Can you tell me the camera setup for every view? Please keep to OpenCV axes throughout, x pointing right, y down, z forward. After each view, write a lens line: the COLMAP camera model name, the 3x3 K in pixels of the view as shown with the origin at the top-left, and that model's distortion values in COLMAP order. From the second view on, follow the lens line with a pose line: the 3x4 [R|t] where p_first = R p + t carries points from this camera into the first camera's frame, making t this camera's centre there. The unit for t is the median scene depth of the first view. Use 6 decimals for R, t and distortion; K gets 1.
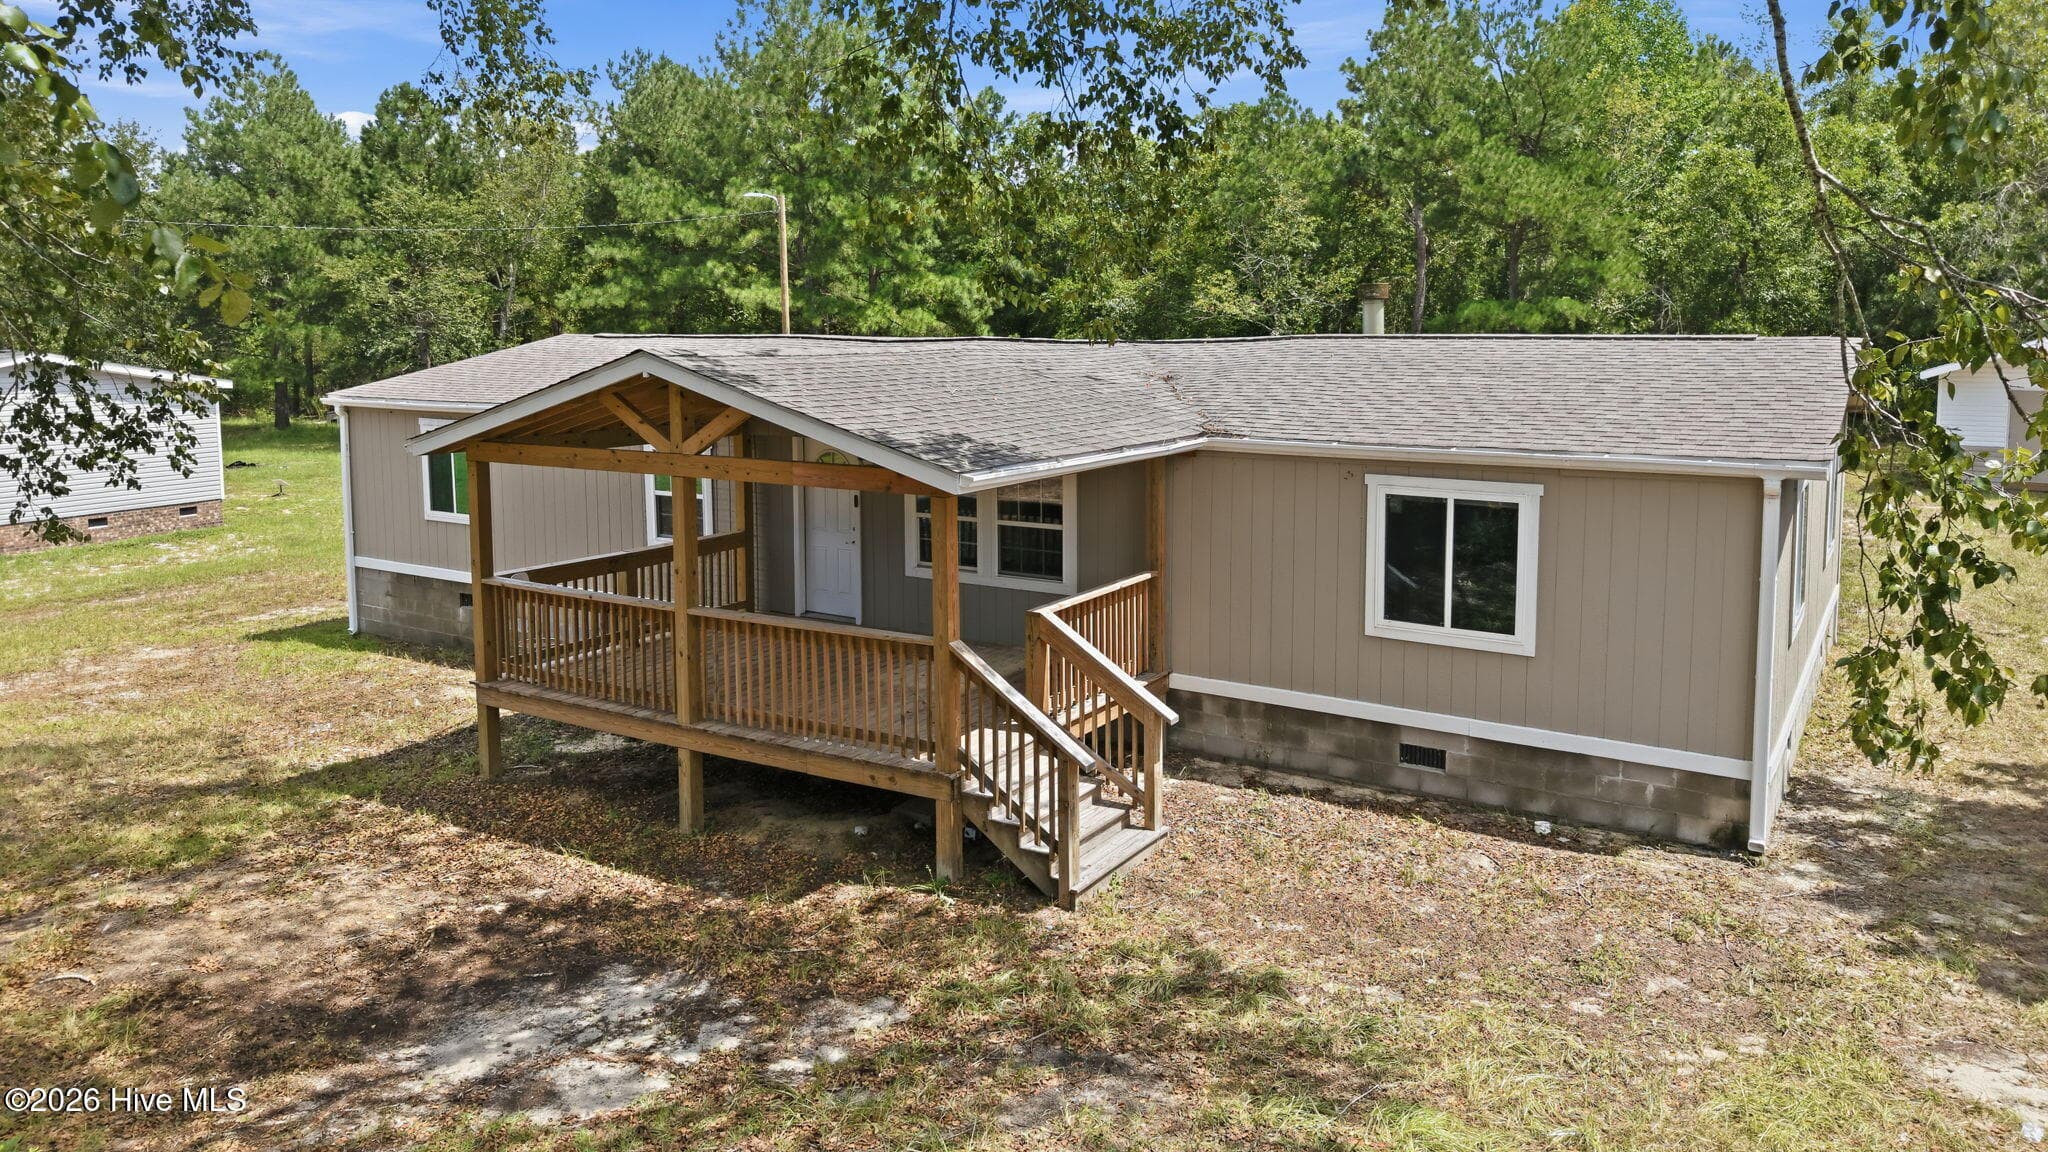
lens RADIAL K [[1387.5, 0, 1016.3], [0, 1387.5, 431.6], [0, 0, 1]] dist [-0.003622, 0.002445]
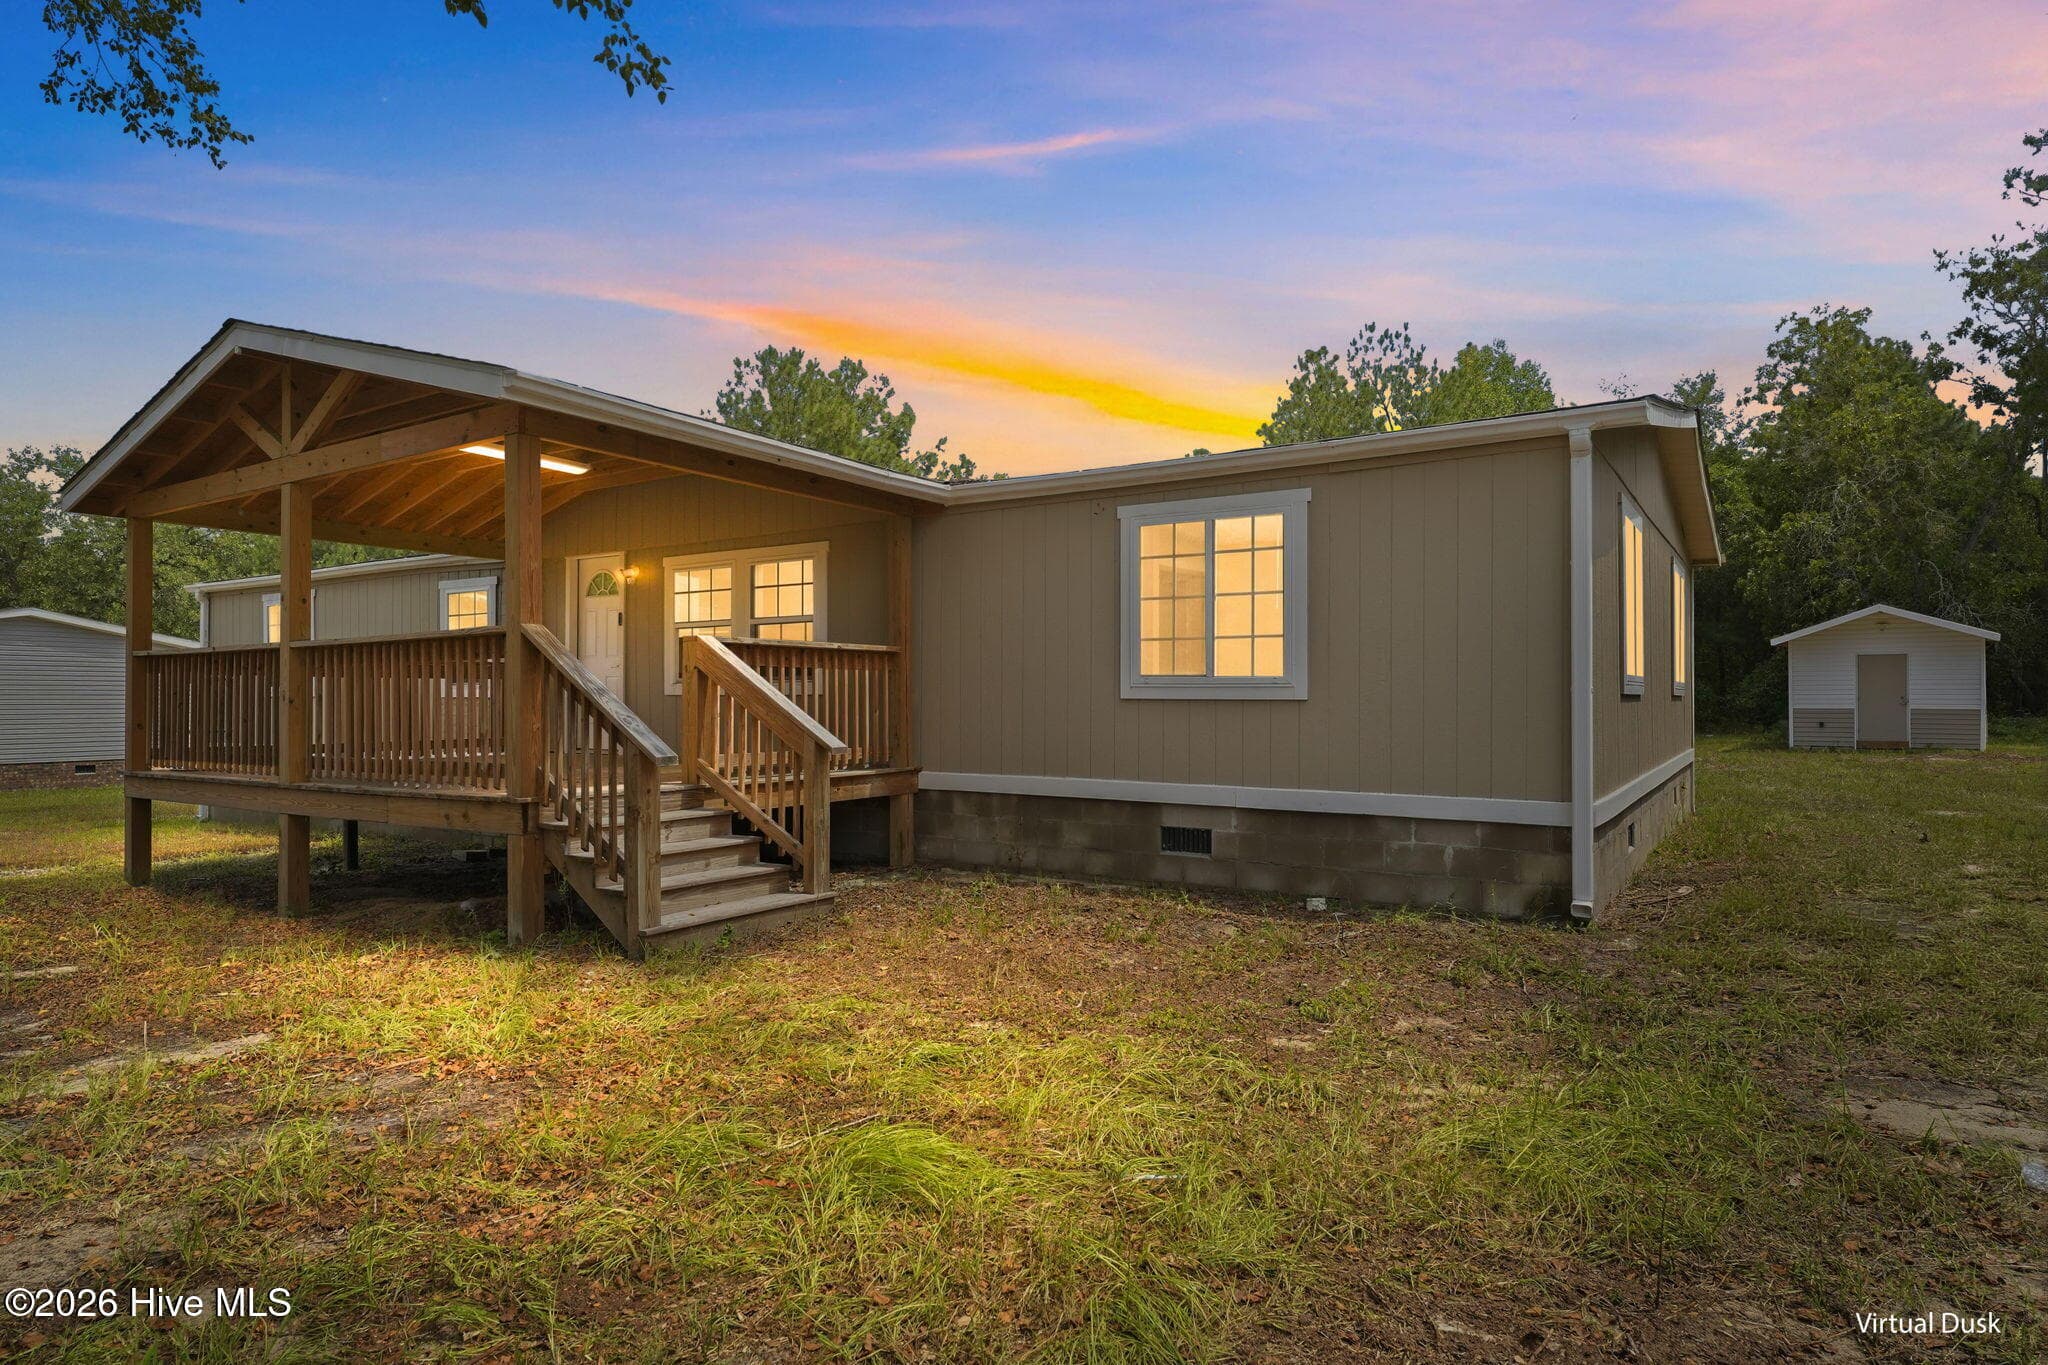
lens RADIAL K [[1141.4, 0, 1024.0], [0, 1141.4, 682.5], [0, 0, 1]] dist [0.004544, -0.001292]
pose [[0.999969, 0.007668, -0.001937, 0.211477], [-0.007817, 0.995479, -0.094661, 0.221378], [0.001203, 0.094673, 0.995508, 0.335374]]
